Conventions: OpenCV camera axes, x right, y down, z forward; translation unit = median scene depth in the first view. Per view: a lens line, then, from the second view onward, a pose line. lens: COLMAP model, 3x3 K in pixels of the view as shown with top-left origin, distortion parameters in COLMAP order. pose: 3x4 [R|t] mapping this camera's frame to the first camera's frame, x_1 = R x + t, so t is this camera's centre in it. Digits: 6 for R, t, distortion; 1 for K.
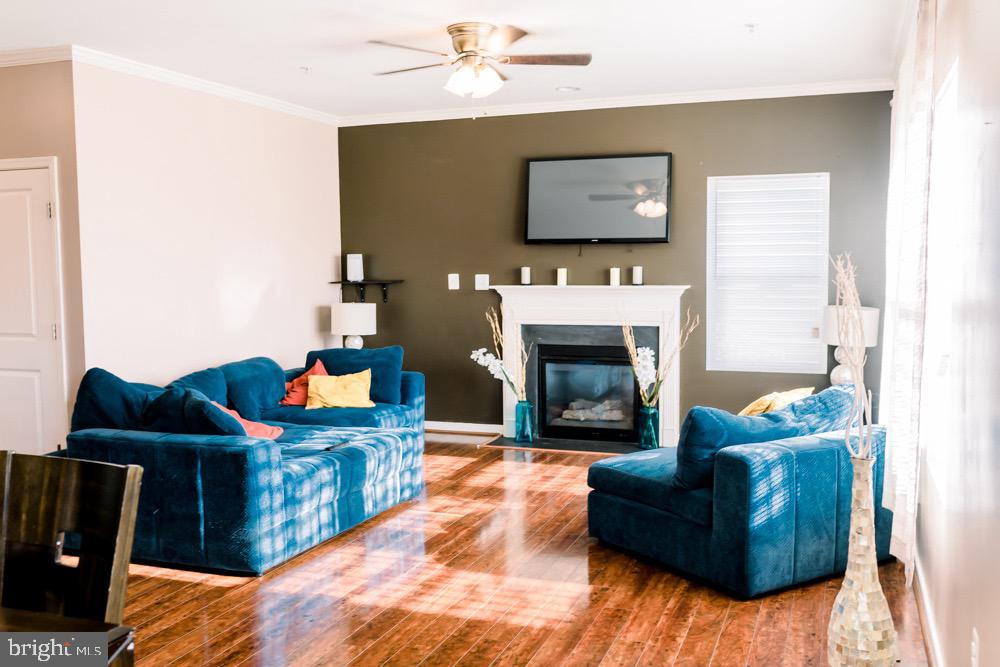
lens RADIAL K [[962.8, 0, 500.0], [0, 962.8, 333.5], [0, 0, 1]] dist [-0.002460, 0.034607]
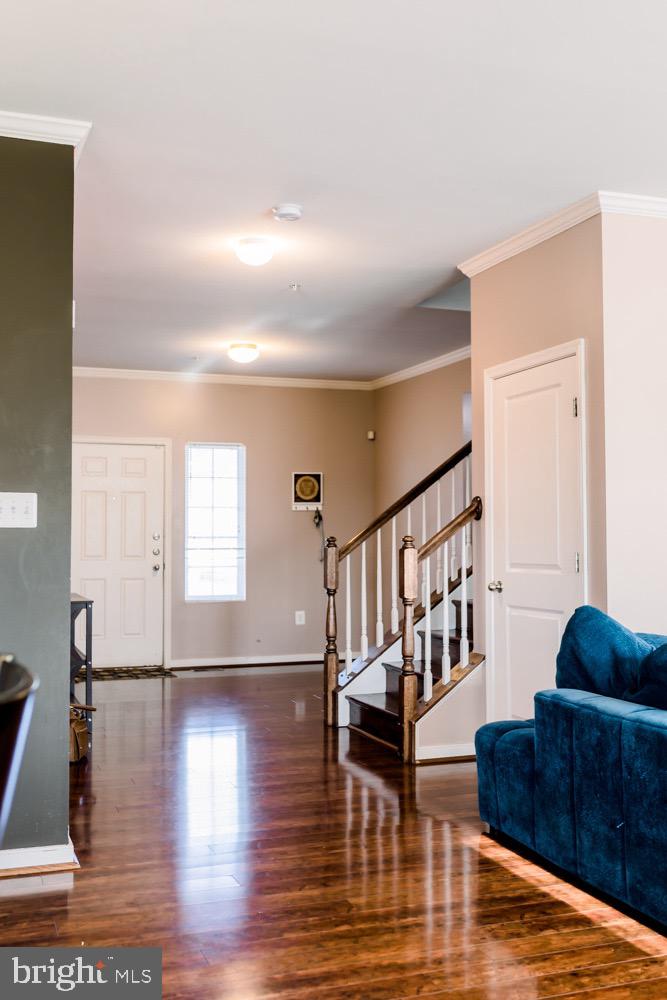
lens RADIAL K [[1038.9, 0, 333.5], [0, 1038.9, 500.0], [0, 0, 1]] dist [0.004831, 0.015027]
pose [[0.648933, -0.022497, -0.760513, 0.058265], [-0.059682, 0.994978, -0.080359, 0.033140], [0.758501, 0.097536, 0.644331, 0.371235]]
